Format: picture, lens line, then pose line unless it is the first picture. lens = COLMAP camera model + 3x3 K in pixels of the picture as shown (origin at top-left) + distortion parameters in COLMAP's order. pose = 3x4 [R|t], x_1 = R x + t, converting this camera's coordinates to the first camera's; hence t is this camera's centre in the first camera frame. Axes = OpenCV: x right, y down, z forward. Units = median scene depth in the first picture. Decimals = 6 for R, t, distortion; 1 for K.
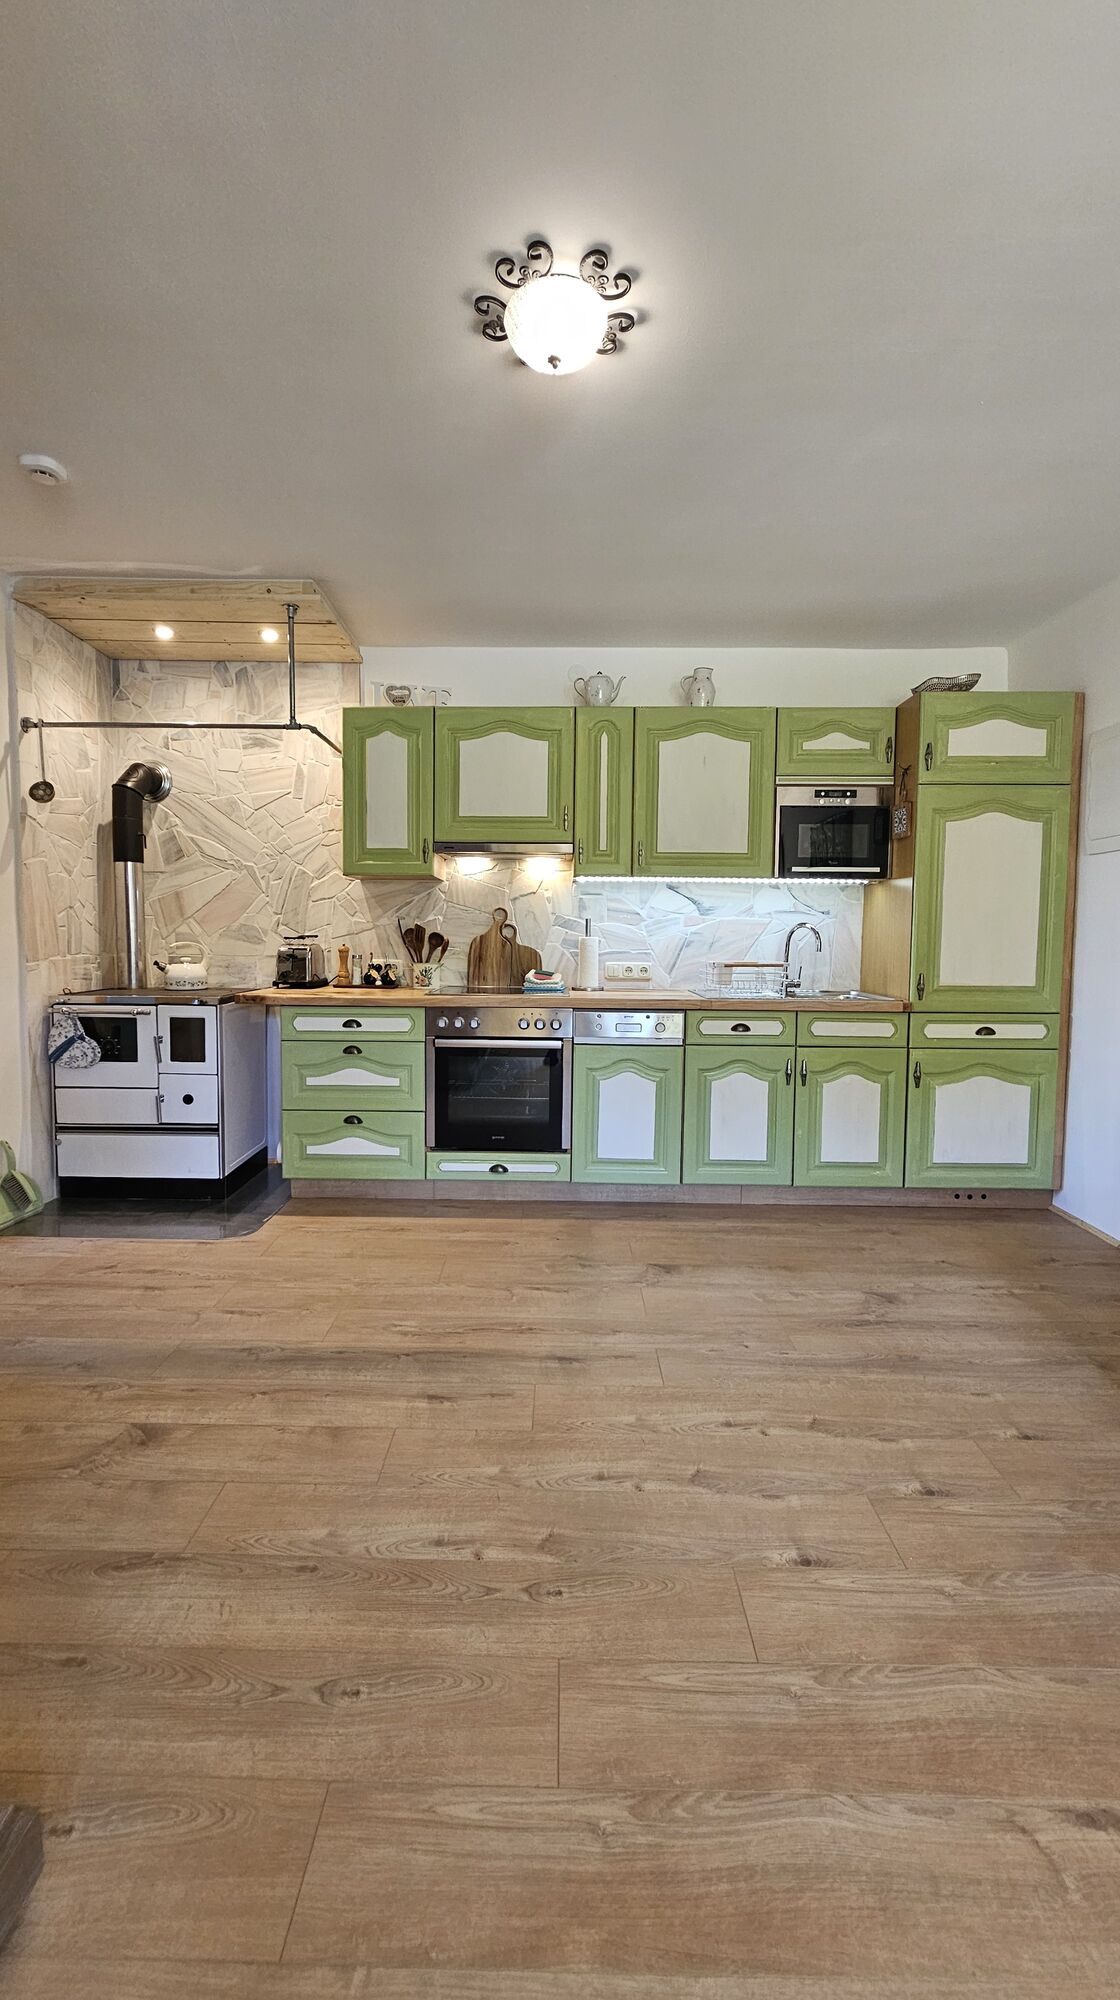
lens RADIAL K [[820.0, 0, 544.3], [0, 820.0, 992.6], [0, 0, 1]] dist [0.000175, -0.000419]
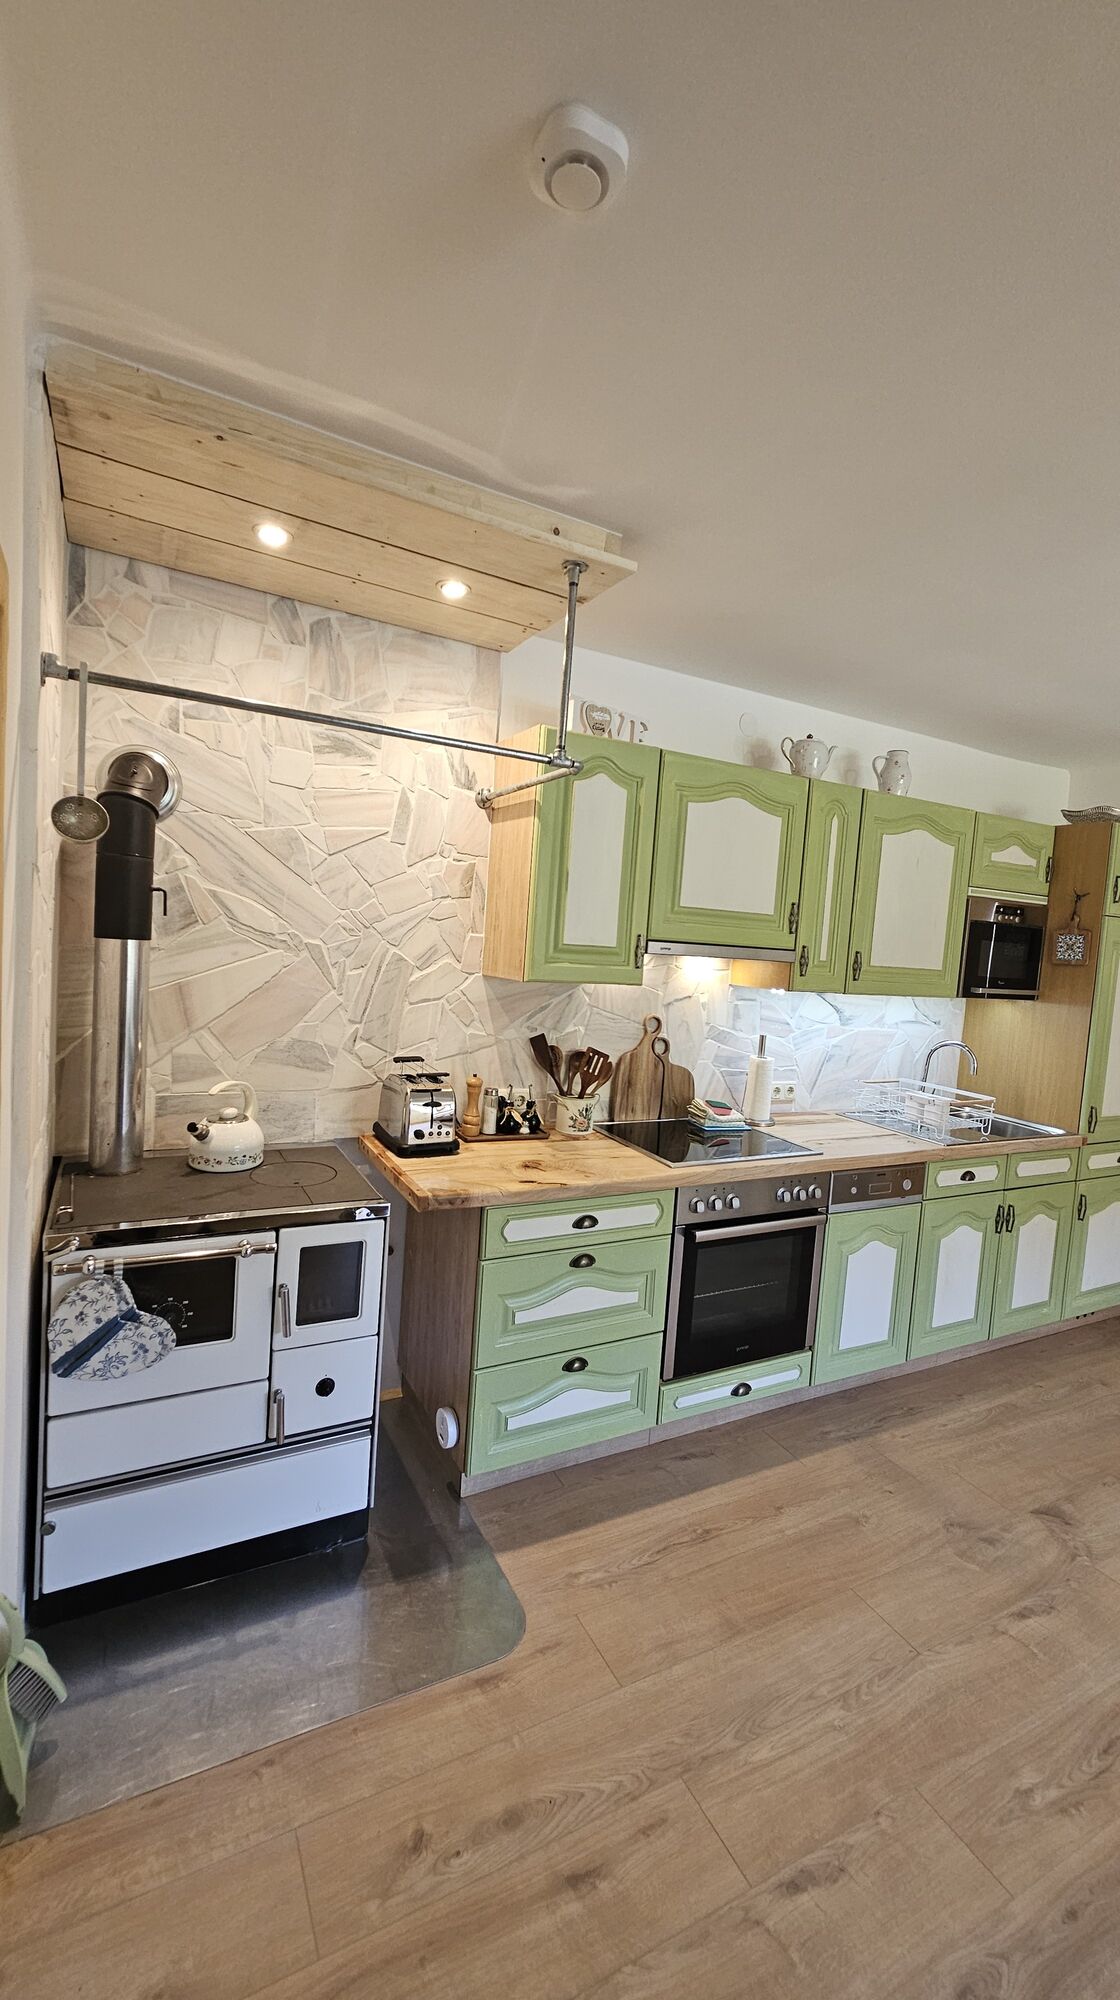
lens RADIAL K [[817.5, 0, 539.3], [0, 817.5, 990.3], [0, 0, 1]] dist [-0.001243, -0.000288]
pose [[0.878230, 0.016474, 0.477954, -0.563815], [-0.026107, 0.999568, 0.013518, -0.149757], [-0.477525, -0.024350, 0.878281, 0.432542]]
